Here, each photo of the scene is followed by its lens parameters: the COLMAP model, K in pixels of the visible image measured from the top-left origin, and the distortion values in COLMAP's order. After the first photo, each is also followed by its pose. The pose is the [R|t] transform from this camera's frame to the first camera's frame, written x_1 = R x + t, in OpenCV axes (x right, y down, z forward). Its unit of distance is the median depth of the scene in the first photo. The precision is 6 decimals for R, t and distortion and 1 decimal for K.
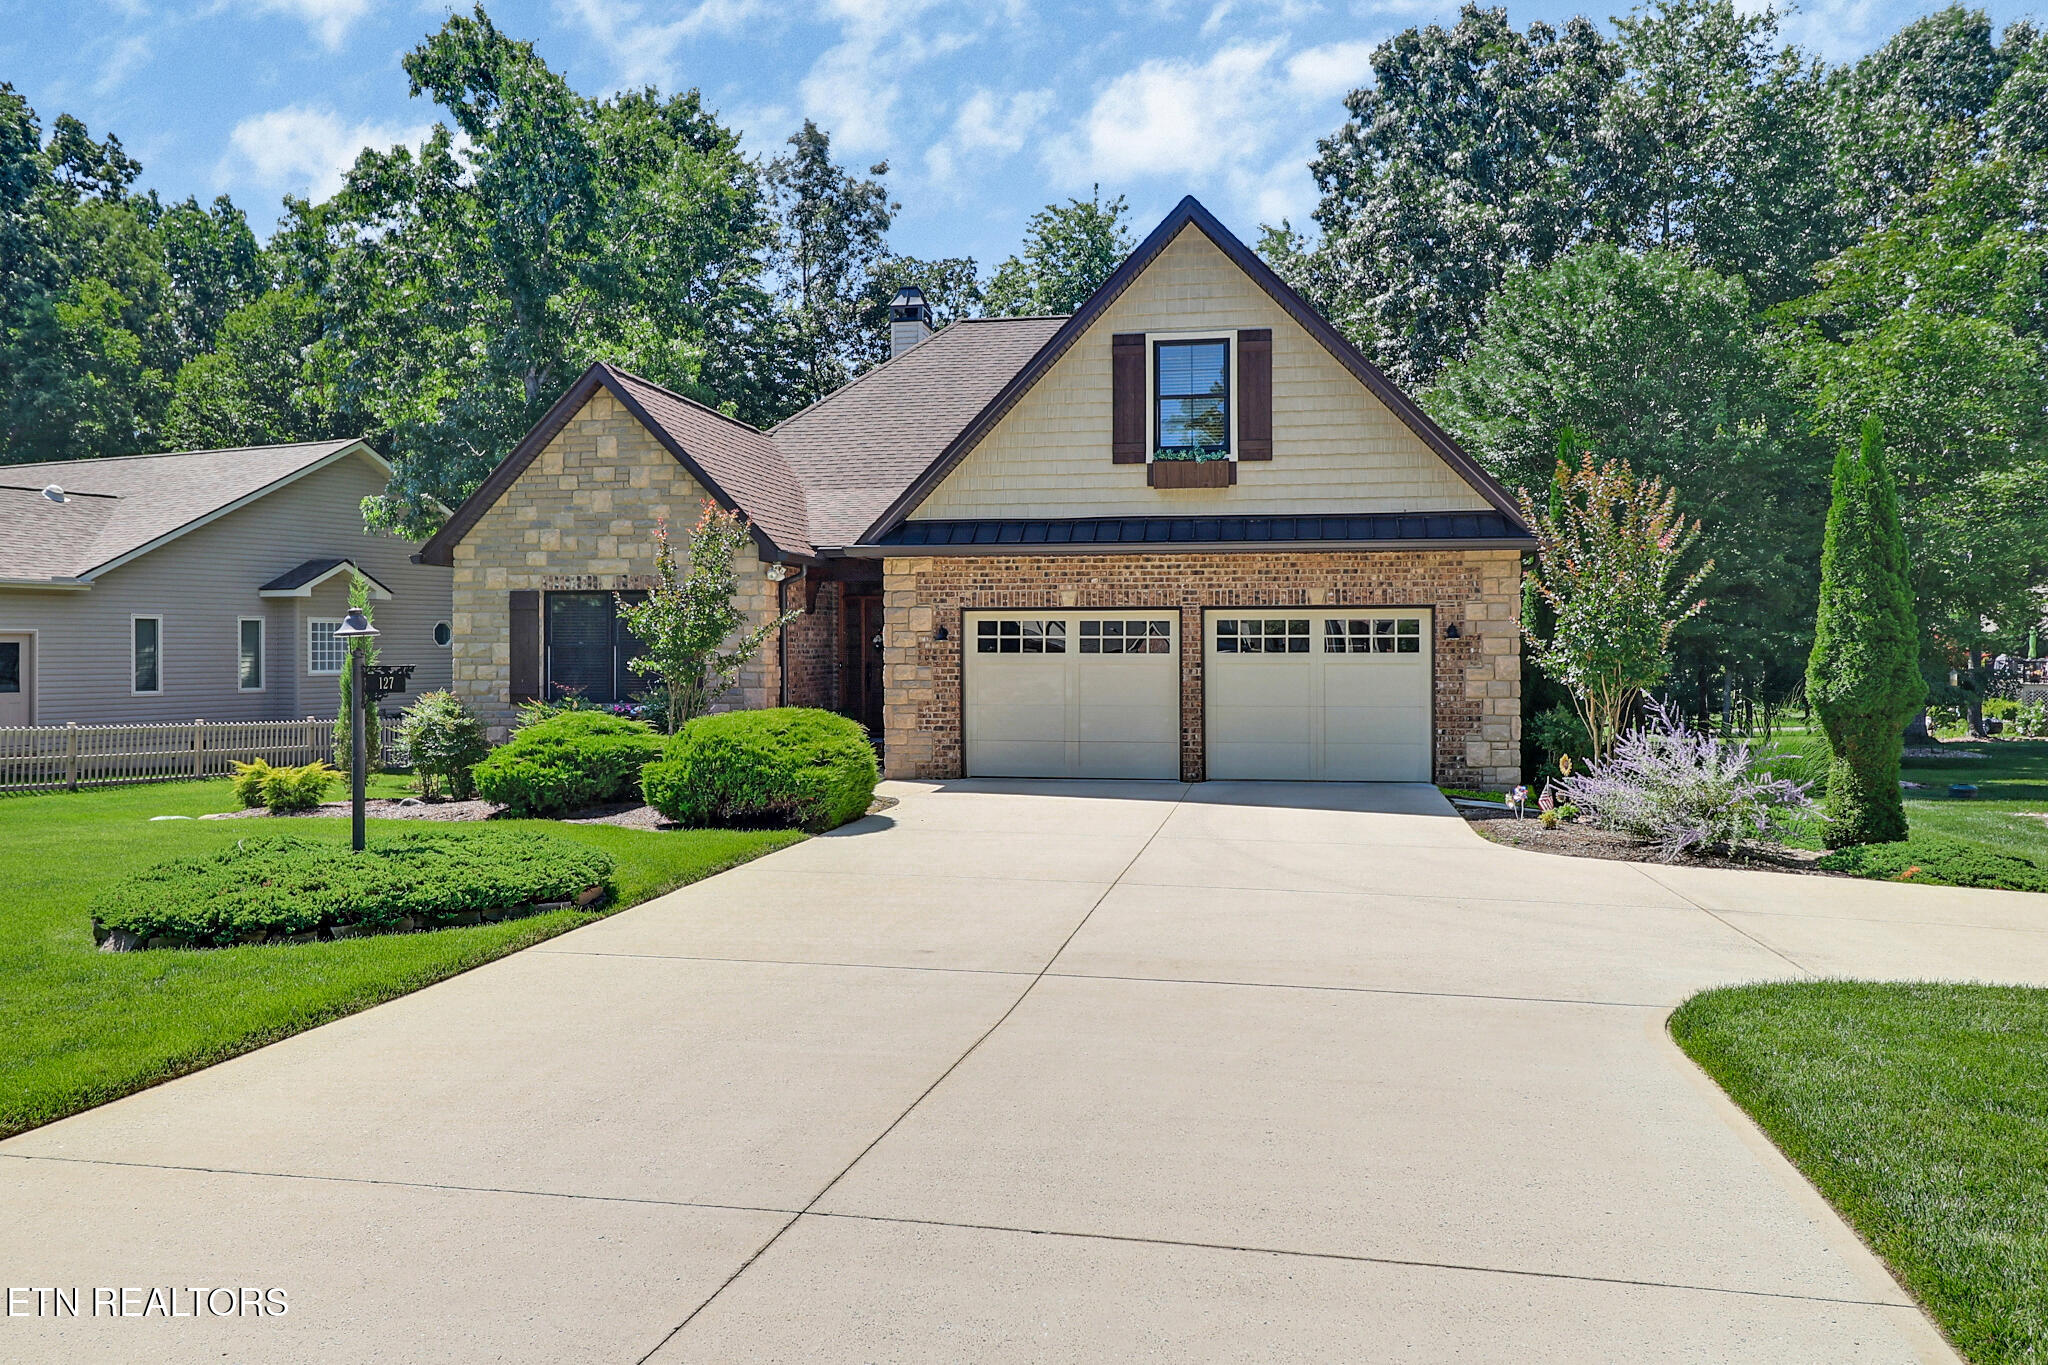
lens RADIAL K [[1575.0, 0, 1024.0], [0, 1575.0, 682.5], [0, 0, 1]] dist [0.022121, -0.005003]
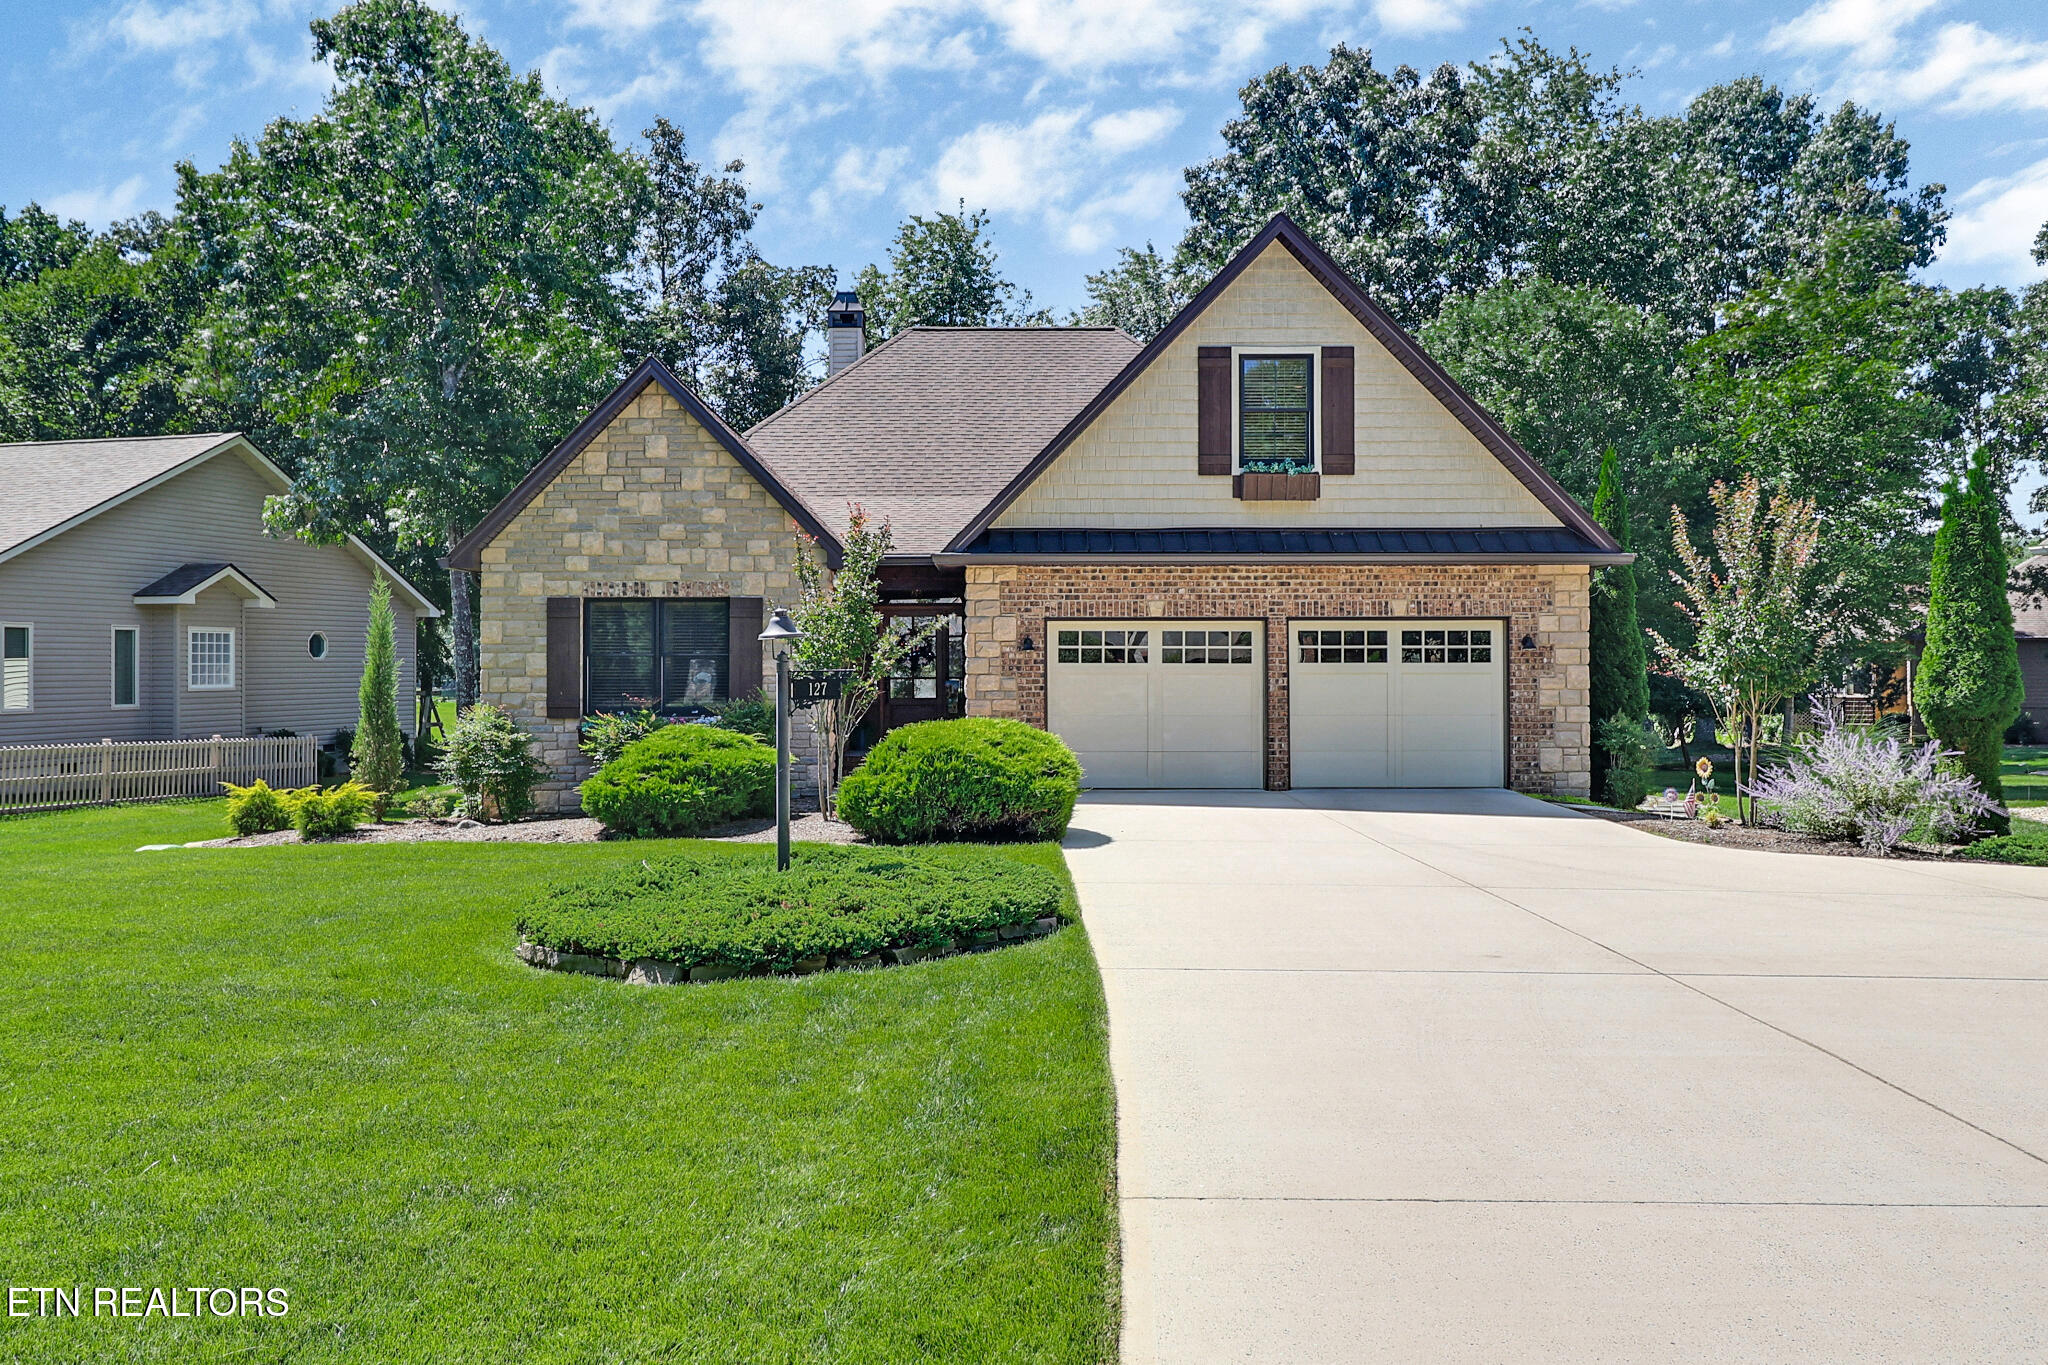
lens RADIAL K [[1575.0, 0, 1024.0], [0, 1575.0, 682.5], [0, 0, 1]] dist [0.022121, -0.005003]
pose [[0.984745, -0.002067, 0.173991, -0.226563], [0.003853, 0.999943, -0.009931, 0.003098], [-0.173961, 0.010450, 0.984697, 0.030603]]
